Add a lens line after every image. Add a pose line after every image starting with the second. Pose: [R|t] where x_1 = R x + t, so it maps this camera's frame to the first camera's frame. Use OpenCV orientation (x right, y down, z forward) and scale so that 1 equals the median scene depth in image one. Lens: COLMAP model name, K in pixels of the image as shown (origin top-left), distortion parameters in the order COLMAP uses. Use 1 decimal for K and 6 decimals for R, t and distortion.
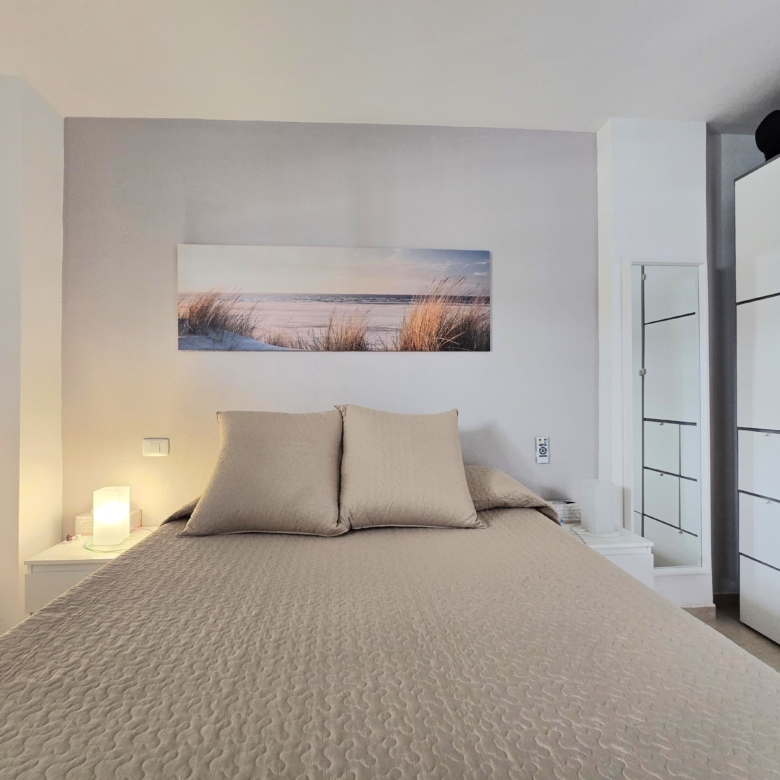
lens RADIAL K [[427.2, 0, 390.4], [0, 427.2, 391.0], [0, 0, 1]] dist [-0.000470, -0.002221]
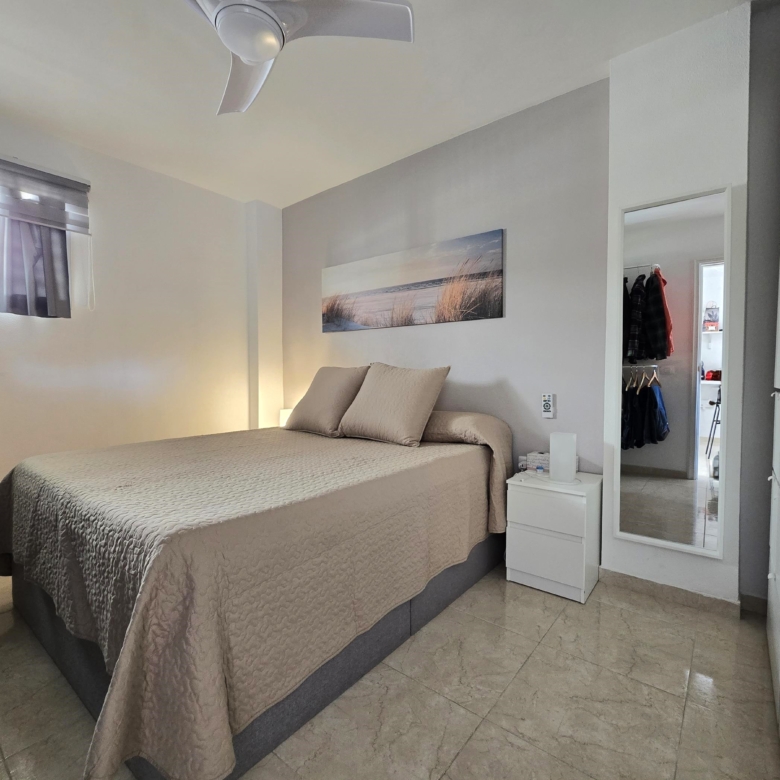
lens RADIAL K [[427.2, 0, 390.7], [0, 427.2, 391.3], [0, 0, 1]] dist [-0.000470, -0.002221]
pose [[0.734796, 0.032351, -0.677516, 0.811016], [0.000171, 0.998853, 0.047880, 0.051667], [0.678288, -0.035298, 0.733948, -0.055016]]
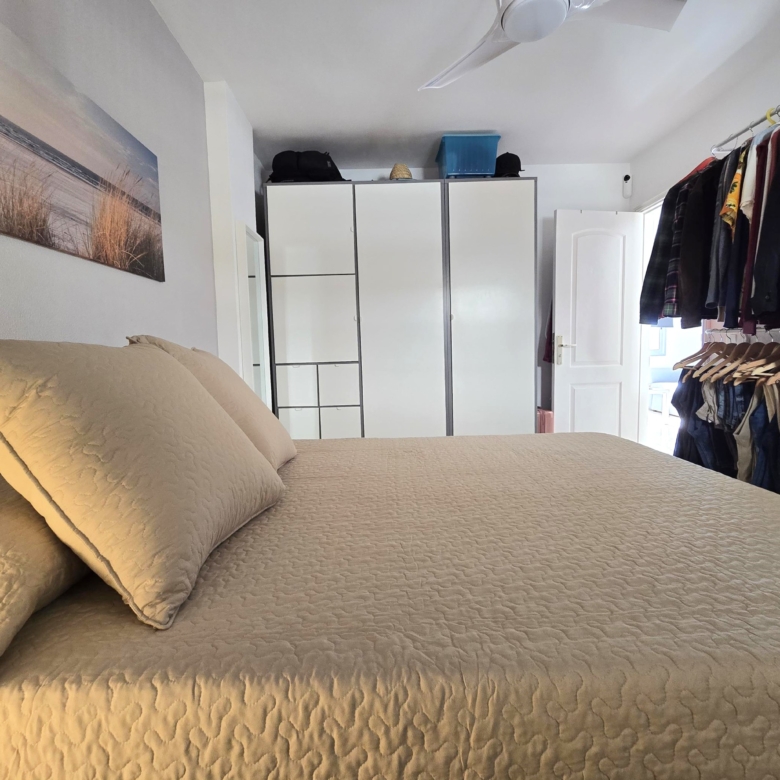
lens RADIAL K [[427.2, 0, 390.1], [0, 427.2, 390.7], [0, 0, 1]] dist [-0.000470, -0.002221]
pose [[0.049319, -0.094626, 0.994290, -0.608993], [0.018710, 0.995415, 0.093805, 0.050342], [-0.998608, 0.013977, 0.050864, 0.523997]]
